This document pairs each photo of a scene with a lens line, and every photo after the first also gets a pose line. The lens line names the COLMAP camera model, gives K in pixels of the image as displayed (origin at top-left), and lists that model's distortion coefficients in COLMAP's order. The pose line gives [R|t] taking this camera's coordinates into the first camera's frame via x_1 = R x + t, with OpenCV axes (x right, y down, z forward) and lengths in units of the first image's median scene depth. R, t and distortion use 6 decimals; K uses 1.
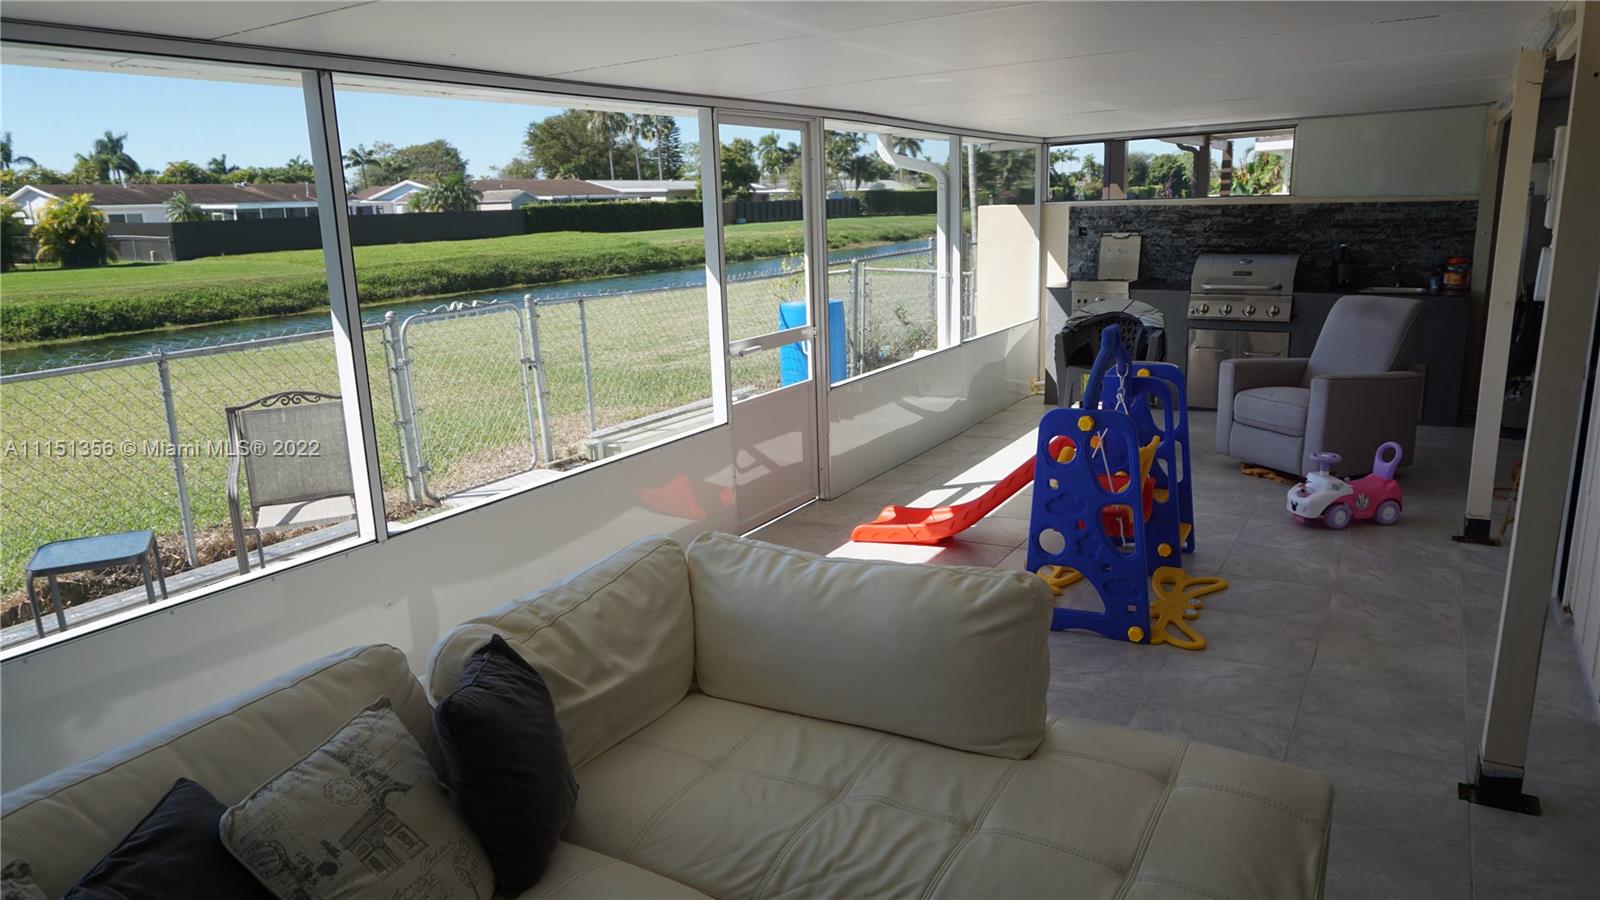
lens RADIAL K [[1072.9, 0, 798.6], [0, 1072.9, 443.2], [0, 0, 1]] dist [-0.047978, 0.040894]
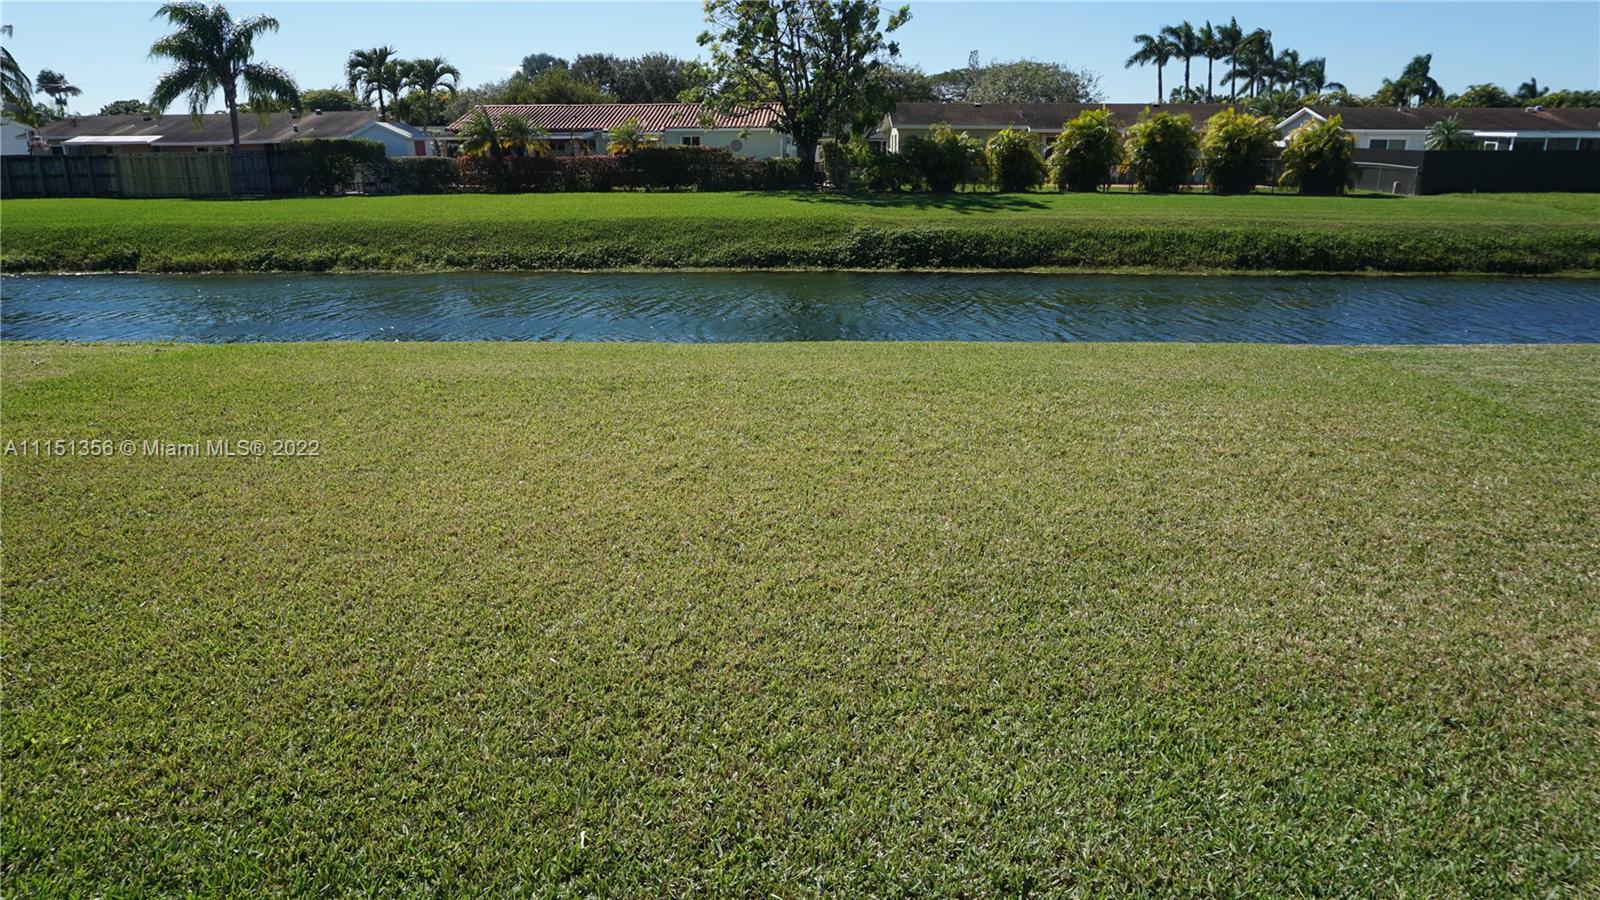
lens RADIAL K [[1072.9, 0, 783.0], [0, 1072.9, 450.5], [0, 0, 1]] dist [-0.047978, 0.040894]
pose [[0.470810, 0.265135, -0.841452, -0.262285], [-0.204970, 0.960548, 0.187976, -0.166867], [0.858094, 0.083971, 0.506580, 0.803674]]
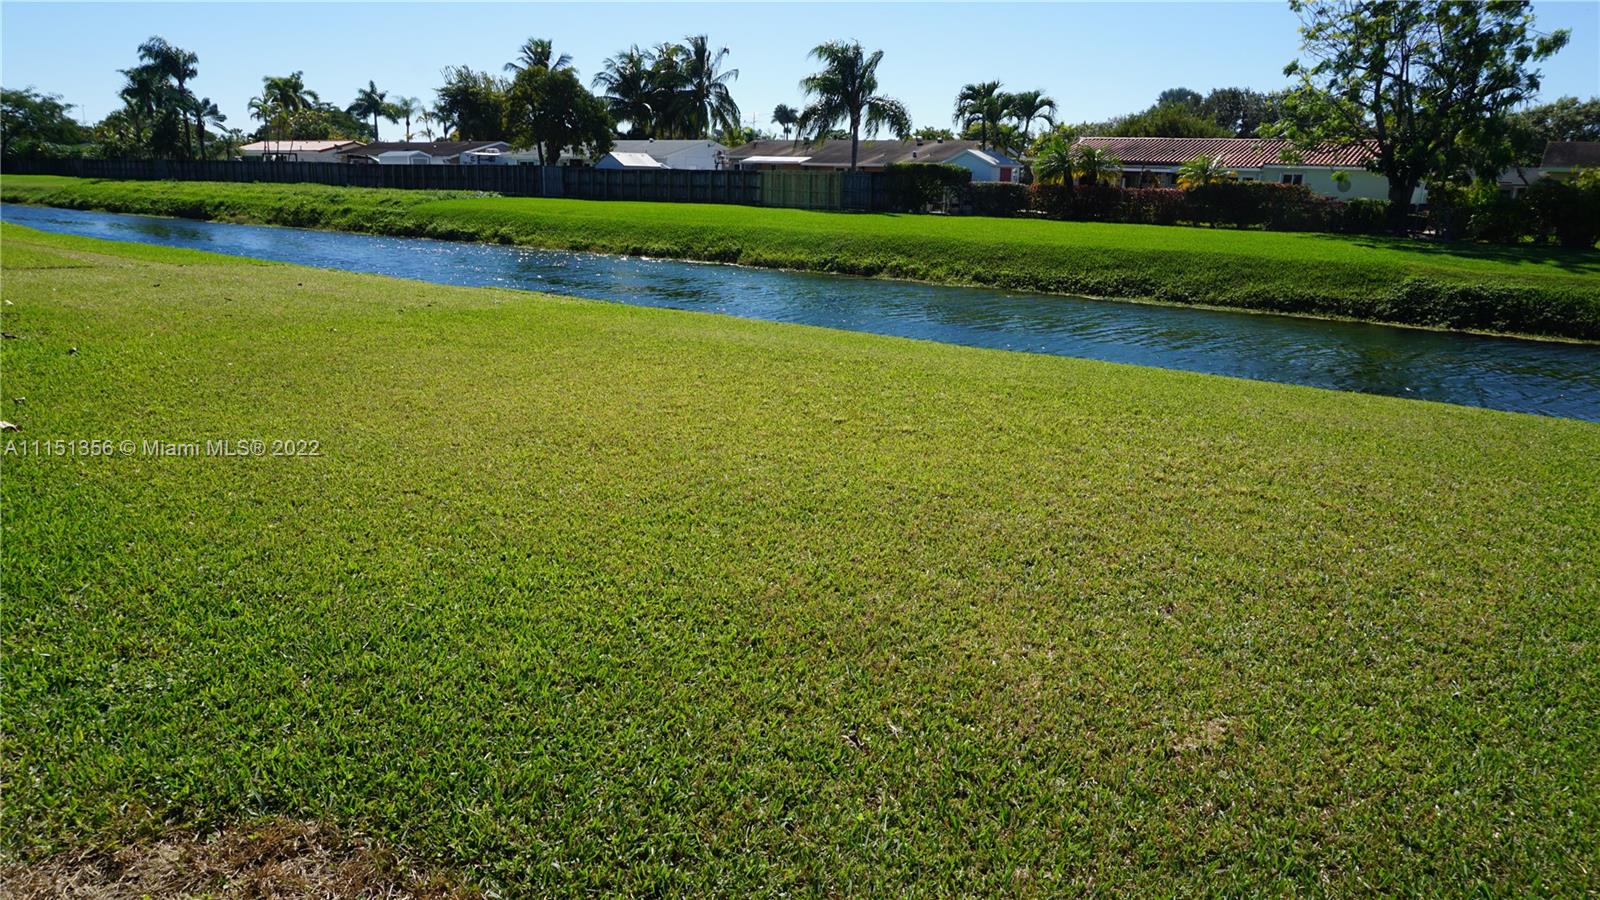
lens RADIAL K [[1072.9, 0, 808.6], [0, 1072.9, 445.3], [0, 0, 1]] dist [-0.047978, 0.040894]
pose [[-0.075093, 0.269960, -0.959939, -0.014326], [-0.245766, 0.927951, 0.280190, -0.262526], [0.966416, 0.256961, -0.003336, 1.274100]]
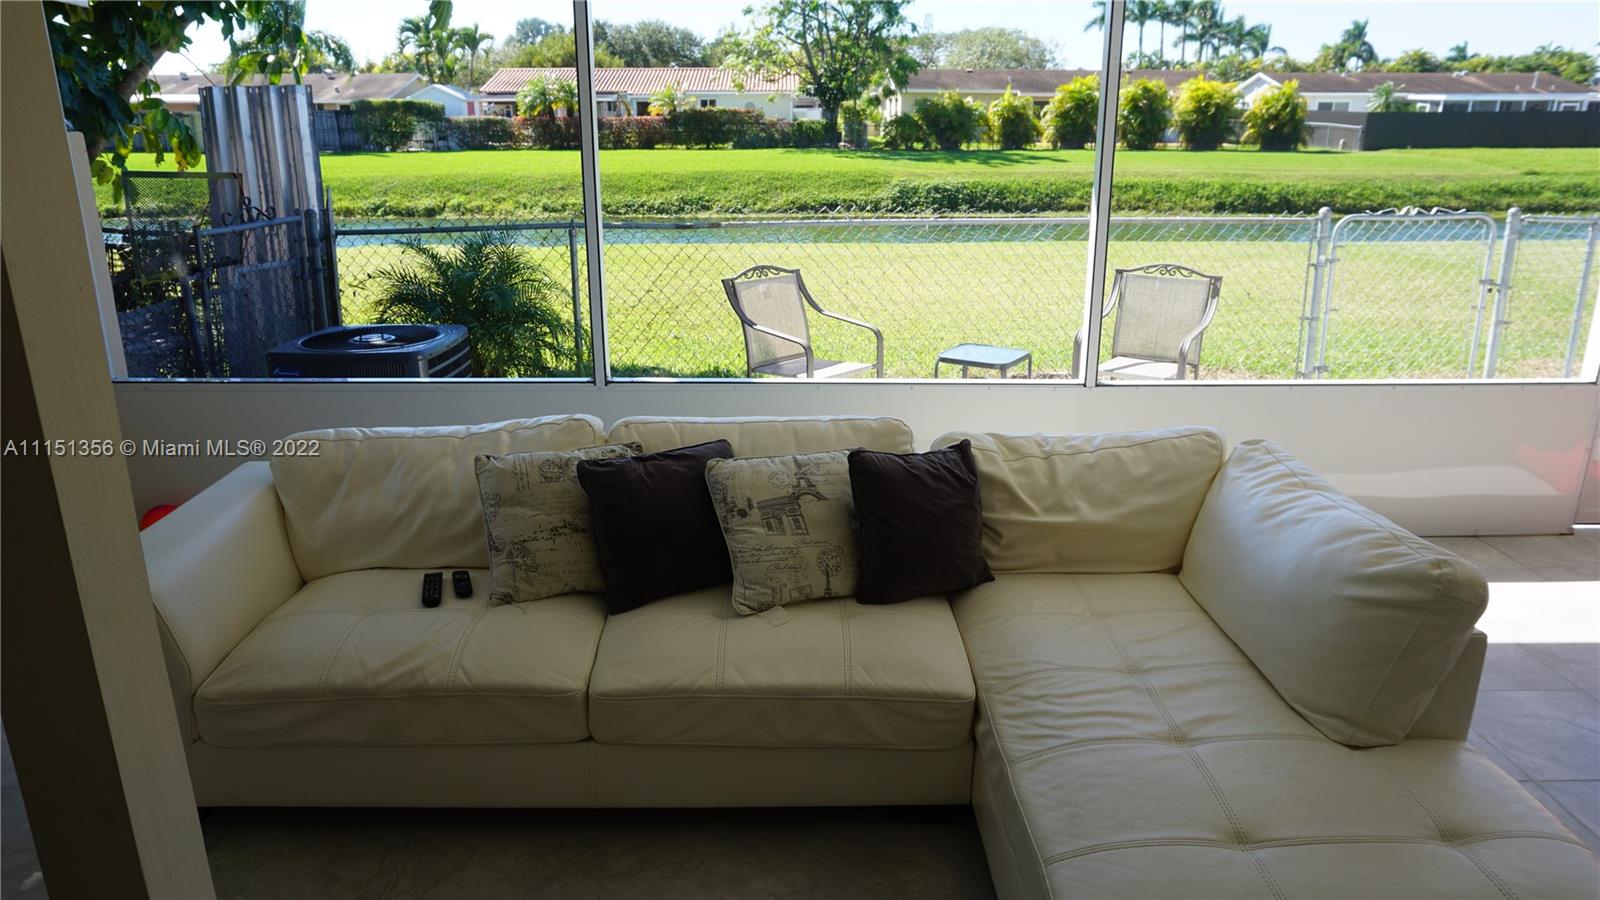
lens RADIAL K [[1072.9, 0, 787.5], [0, 1072.9, 437.8], [0, 0, 1]] dist [-0.047978, 0.040894]
pose [[0.514844, 0.277481, -0.811135, 0.182015], [-0.201835, 0.958805, 0.199889, -0.010286], [0.833186, 0.060803, 0.549640, 0.030921]]
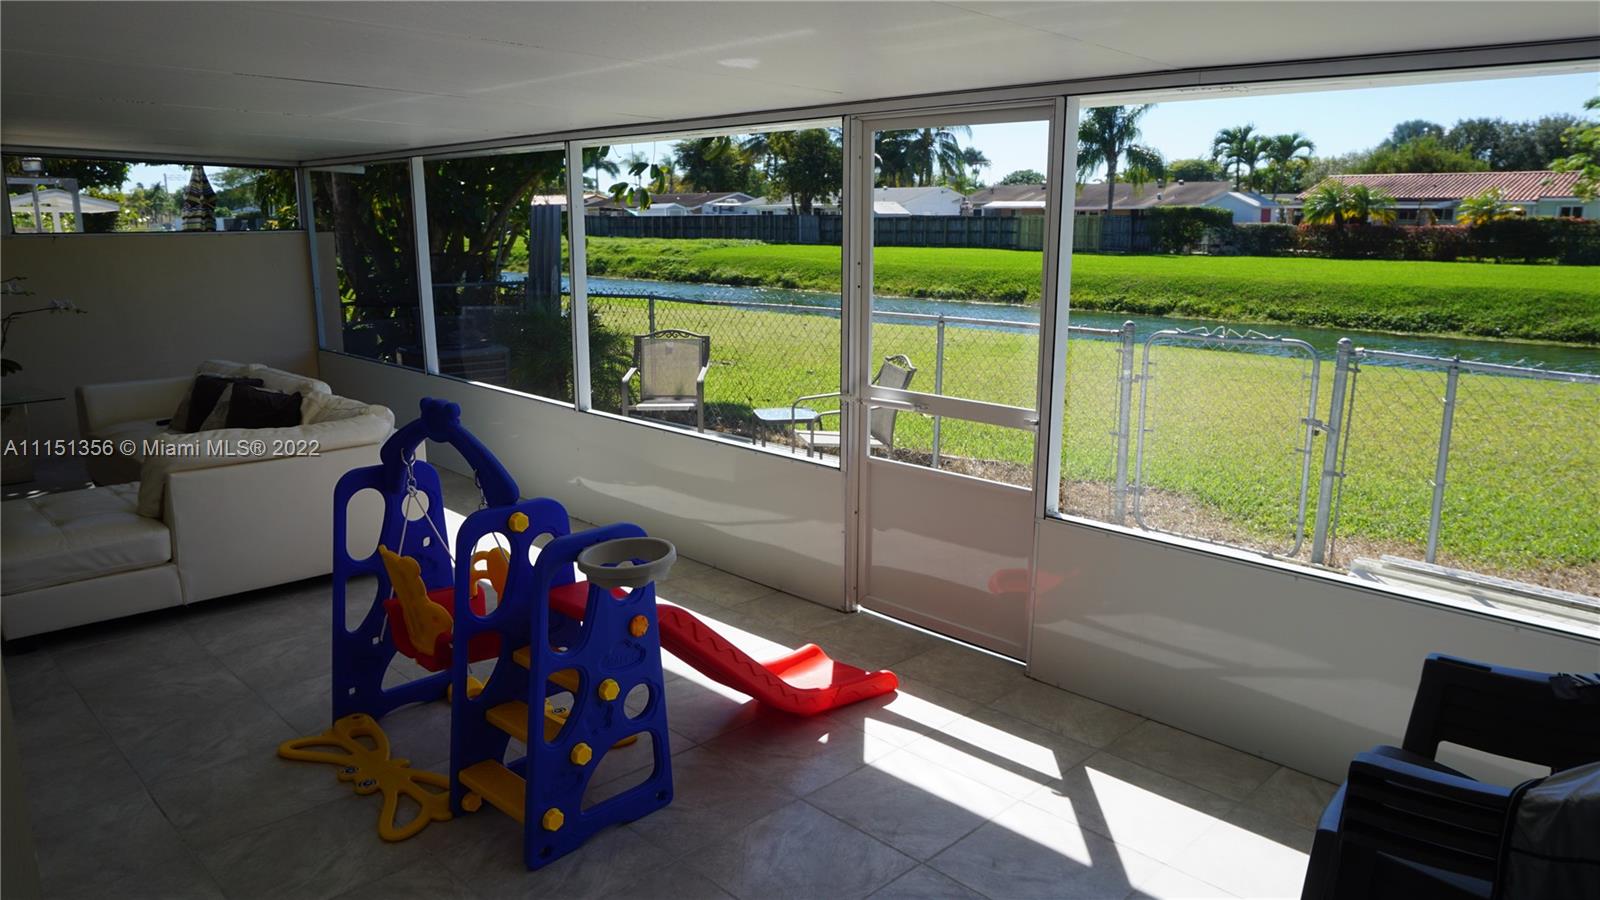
lens RADIAL K [[1072.9, 0, 806.1], [0, 1072.9, 435.9], [0, 0, 1]] dist [-0.047978, 0.040894]
pose [[-0.232824, 0.224752, -0.946192, 0.503824], [-0.211556, 0.937925, 0.274845, -0.184082], [0.949230, 0.264163, -0.170824, 0.726558]]
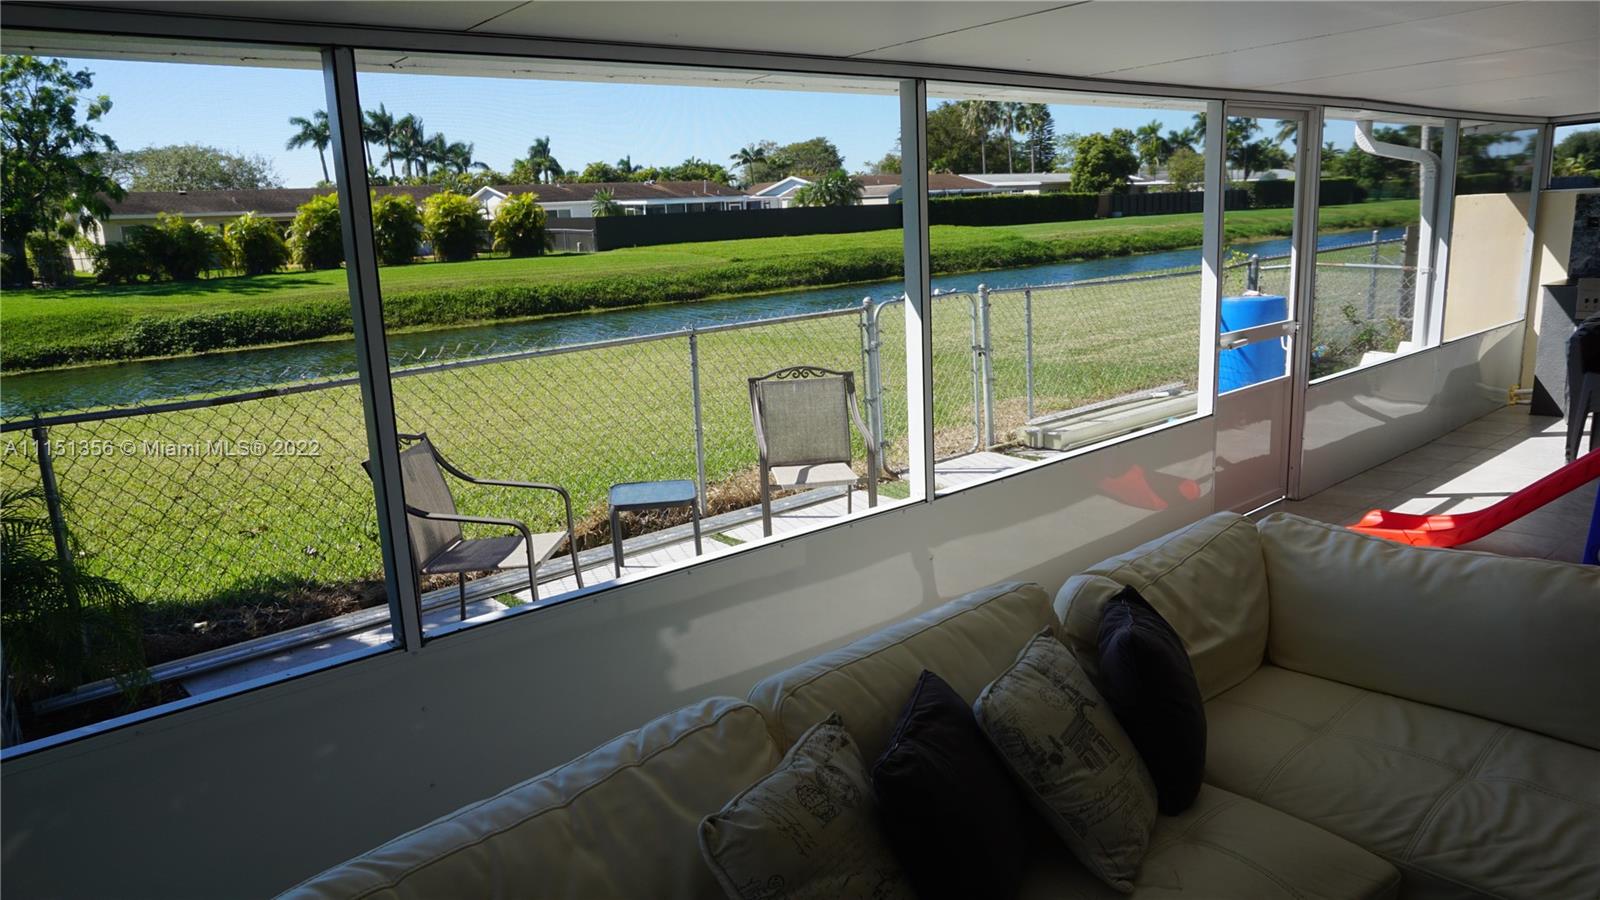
lens RADIAL K [[1072.9, 0, 800.8], [0, 1072.9, 445.0], [0, 0, 1]] dist [-0.047978, 0.040894]
pose [[0.946503, 0.059932, -0.317082, -0.073314], [-0.057585, 0.998200, 0.016777, 0.009848], [0.317517, 0.002379, 0.948250, -0.045143]]
